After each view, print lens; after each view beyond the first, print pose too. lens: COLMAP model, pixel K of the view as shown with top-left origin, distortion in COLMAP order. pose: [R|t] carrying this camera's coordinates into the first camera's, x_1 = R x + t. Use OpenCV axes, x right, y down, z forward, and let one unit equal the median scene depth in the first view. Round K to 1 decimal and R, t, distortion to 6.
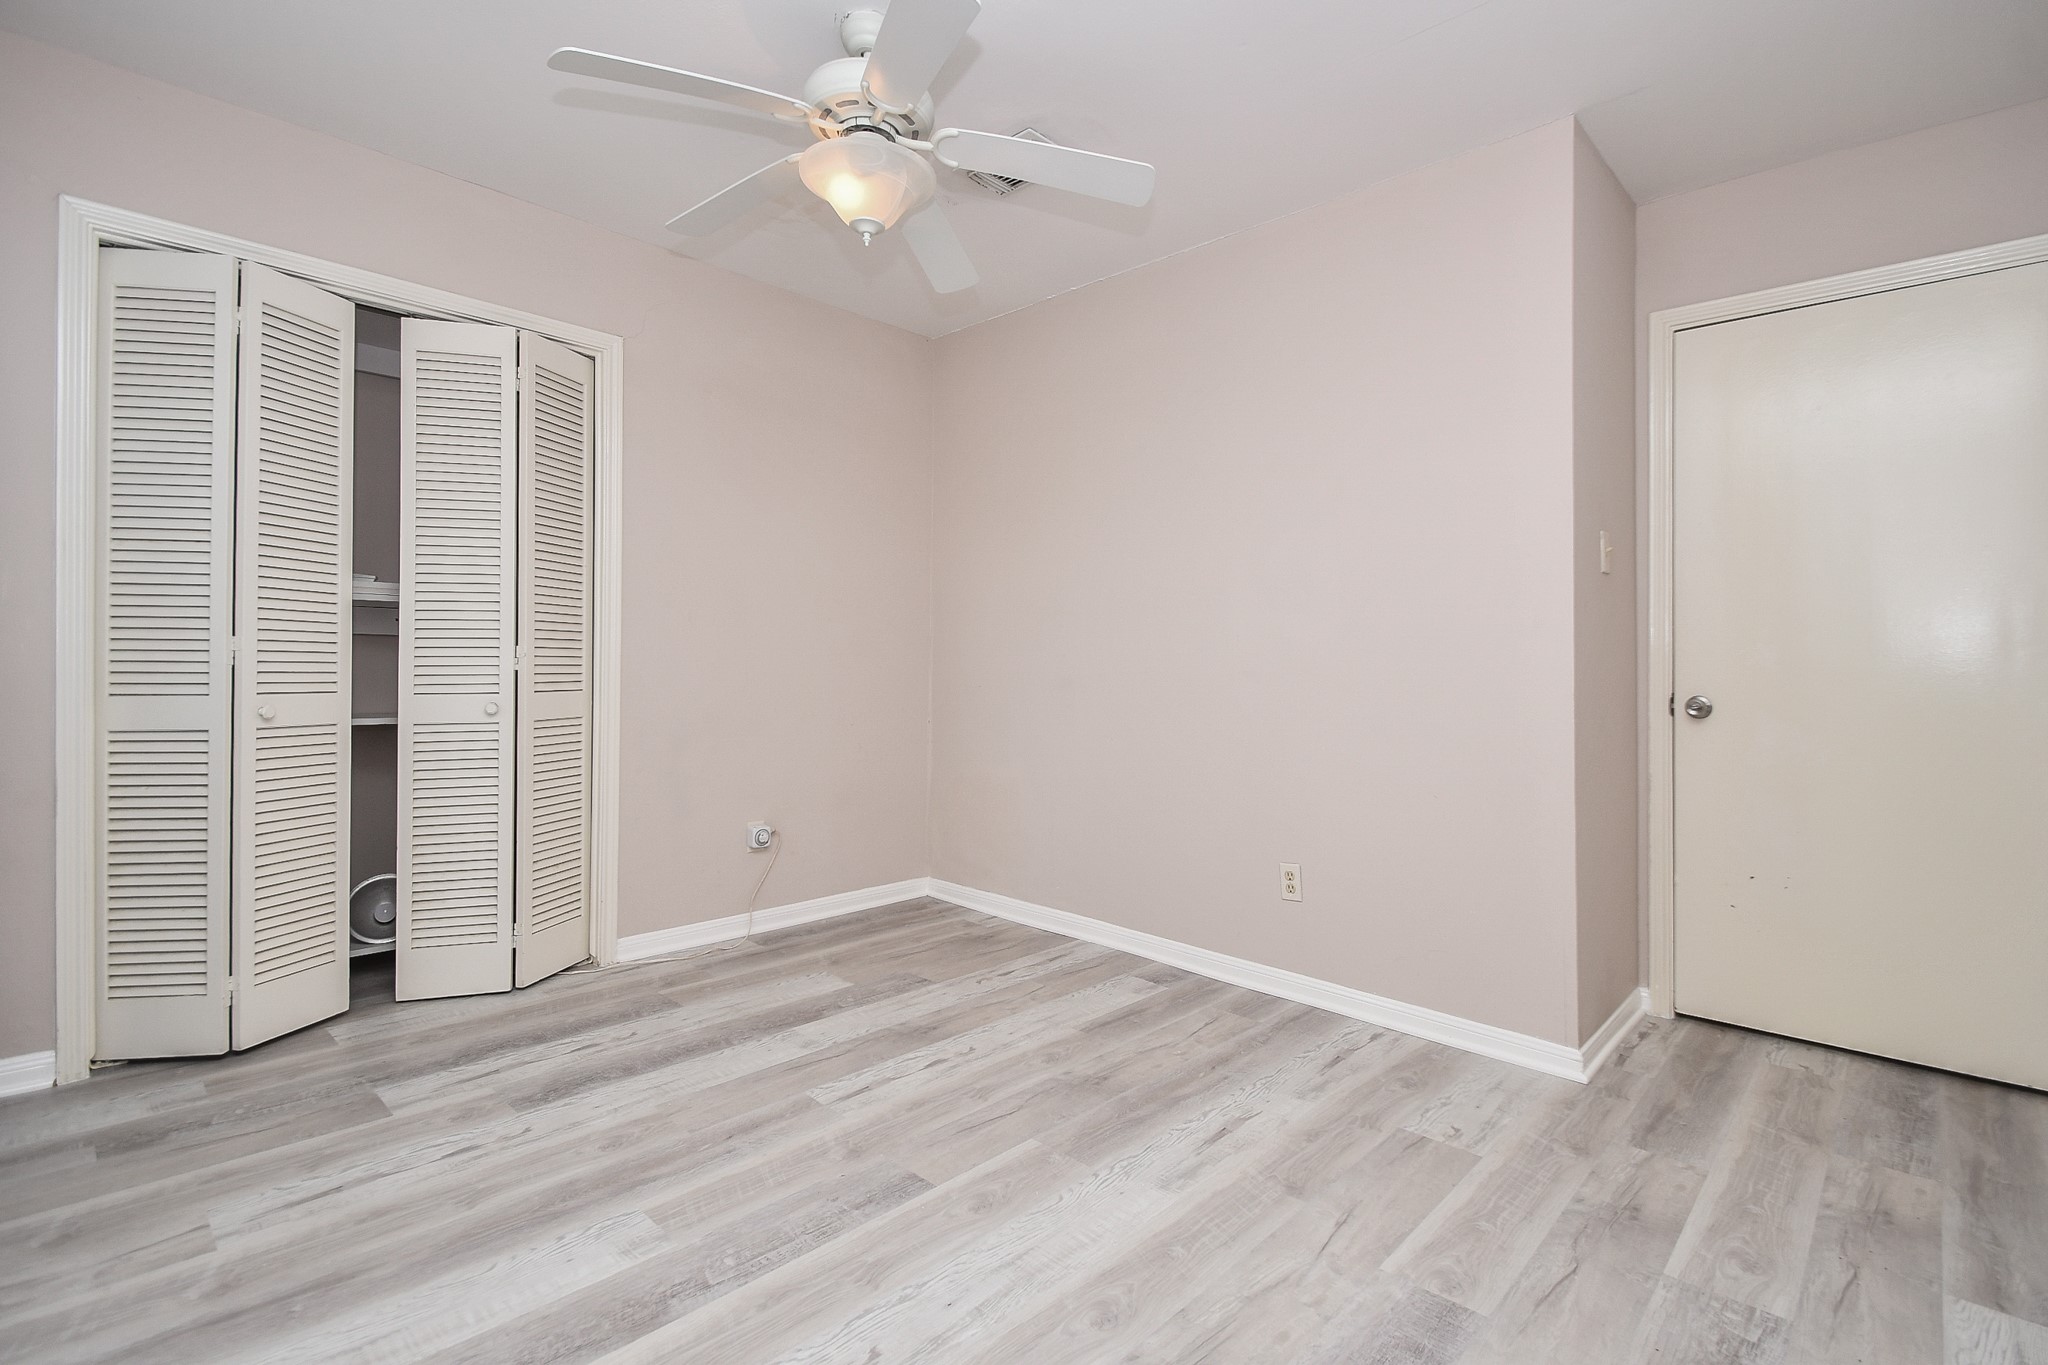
lens RADIAL K [[931.4, 0, 1033.5], [0, 931.4, 667.4], [0, 0, 1]] dist [0.022142, -0.015595]
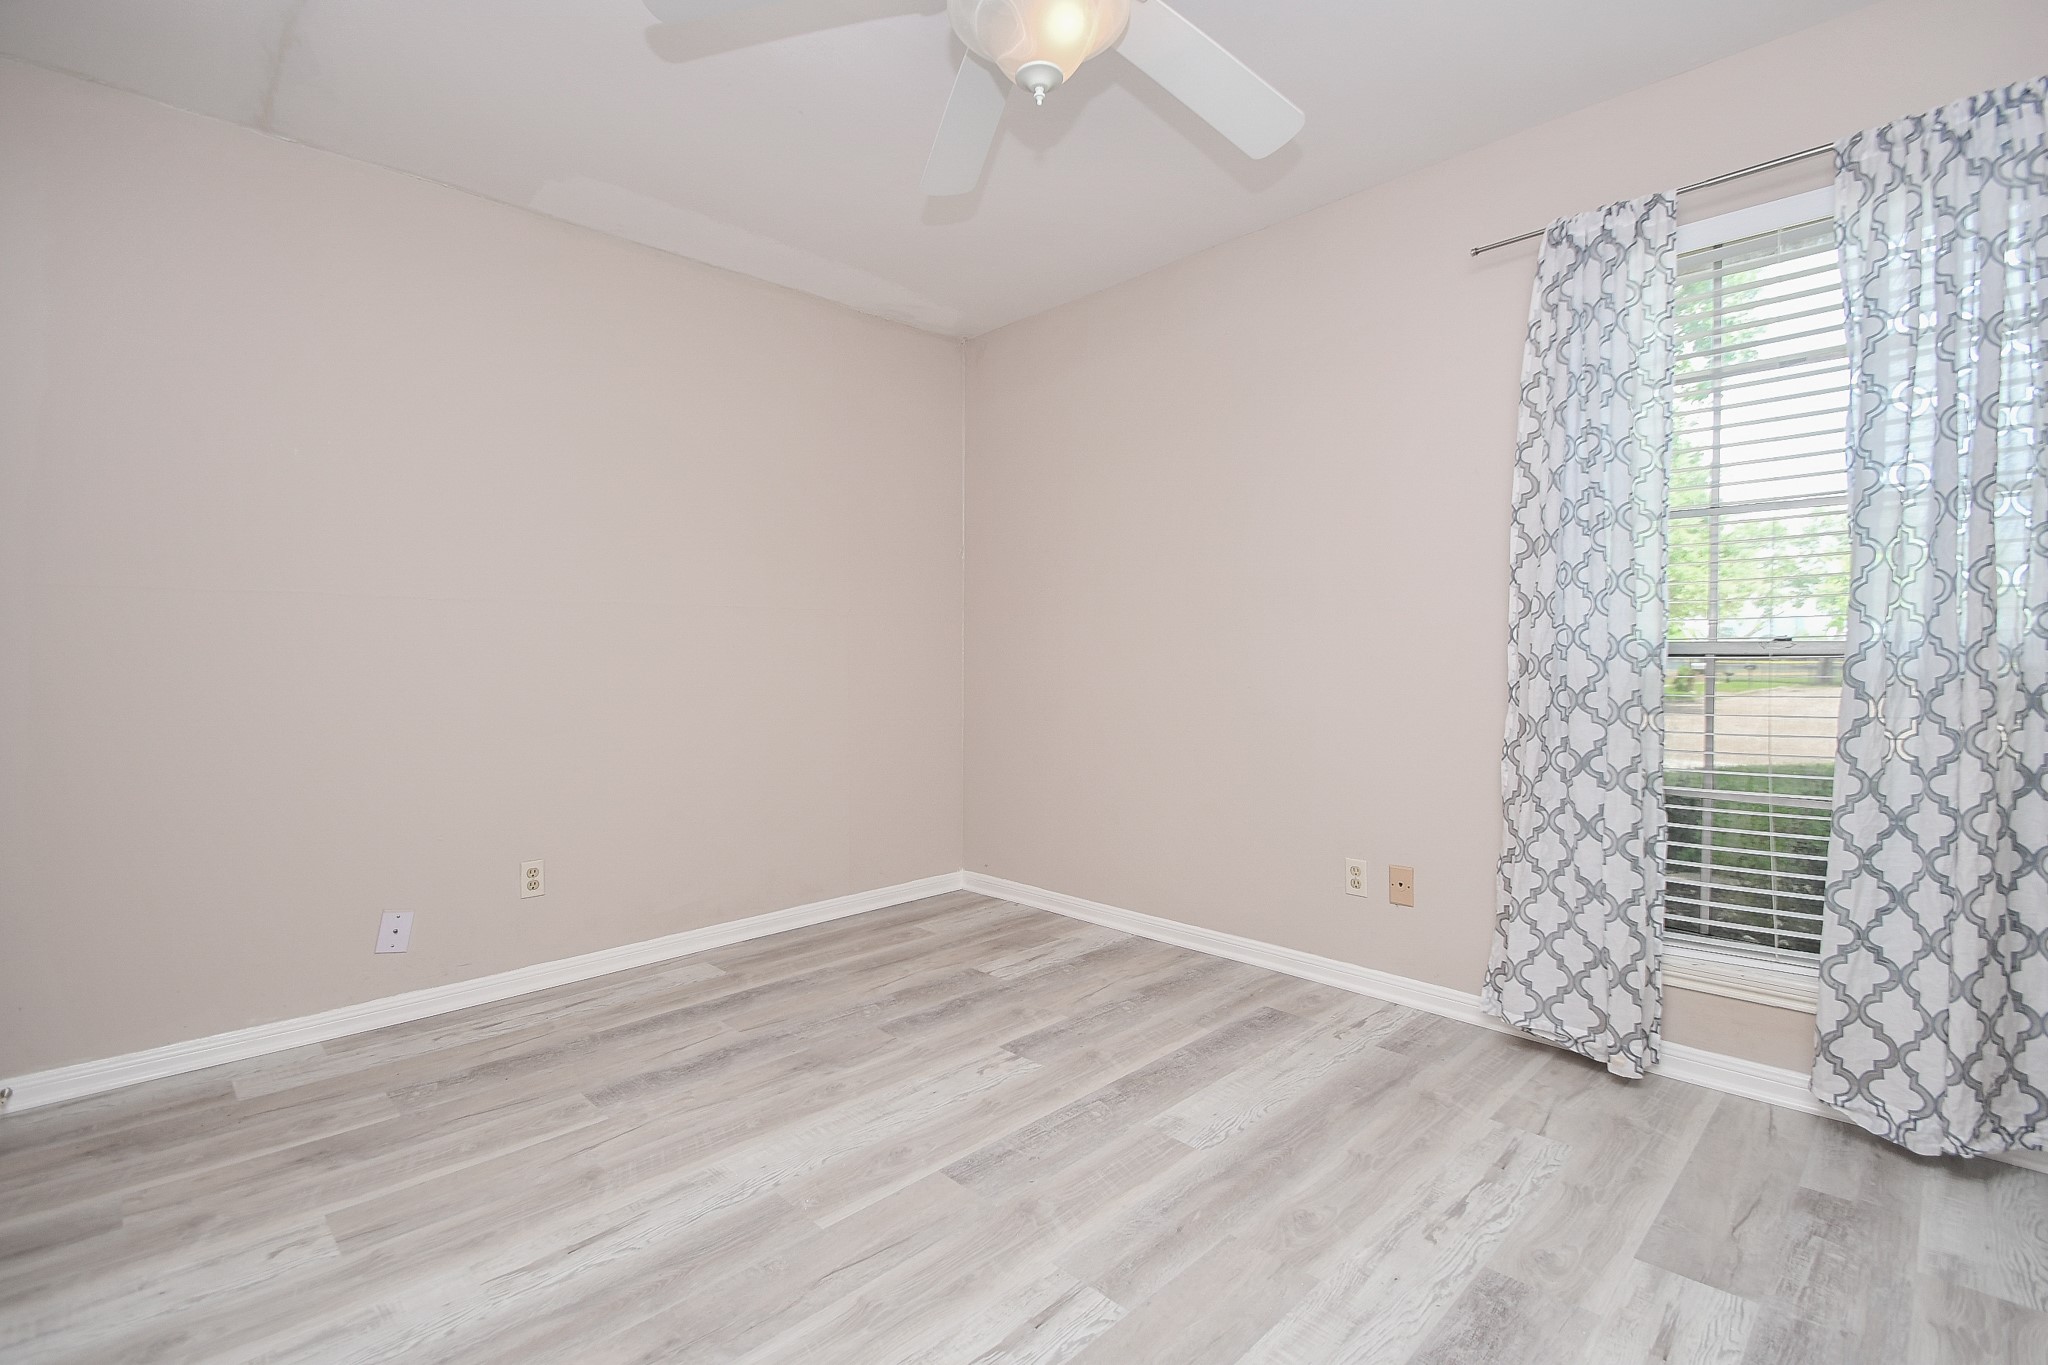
lens RADIAL K [[931.3, 0, 1054.1], [0, 931.3, 680.5], [0, 0, 1]] dist [0.020958, -0.023057]
pose [[-0.999918, -0.009065, 0.009022, -0.195308], [-0.008830, 0.999630, 0.025737, -0.014479], [-0.009252, 0.025655, -0.999628, 1.671847]]
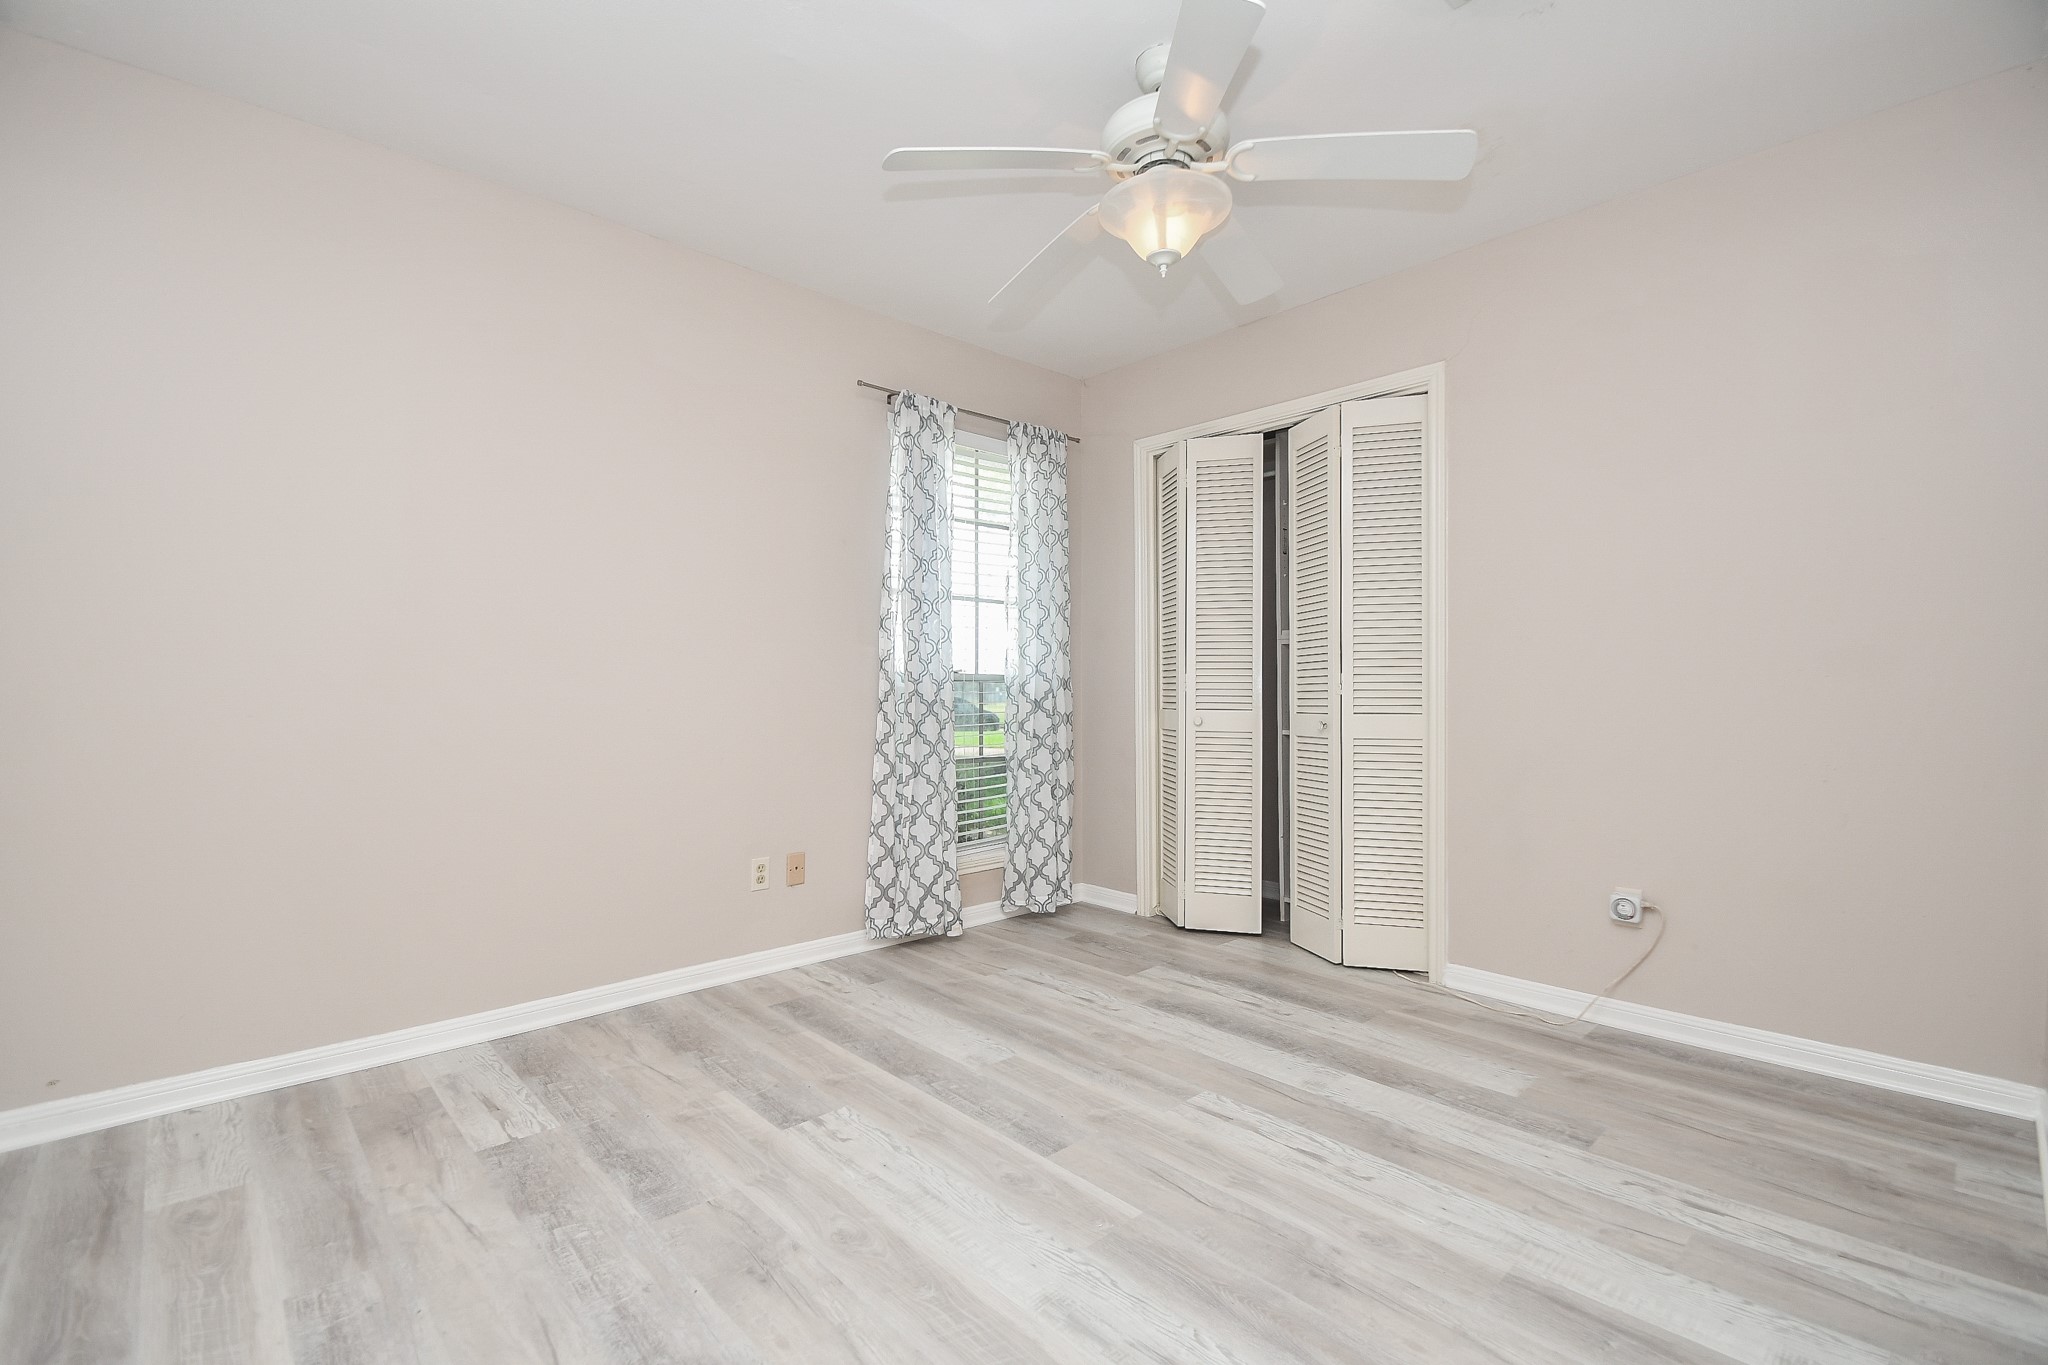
lens RADIAL K [[898.7, 0, 1004.5], [0, 898.7, 698.3], [0, 0, 1]] dist [0.019870, -0.019416]
pose [[-0.059246, -0.001746, -0.998242, 0.791320], [-0.003474, 0.999993, -0.001542, 0.013875], [0.998237, 0.003377, -0.059251, 0.837564]]
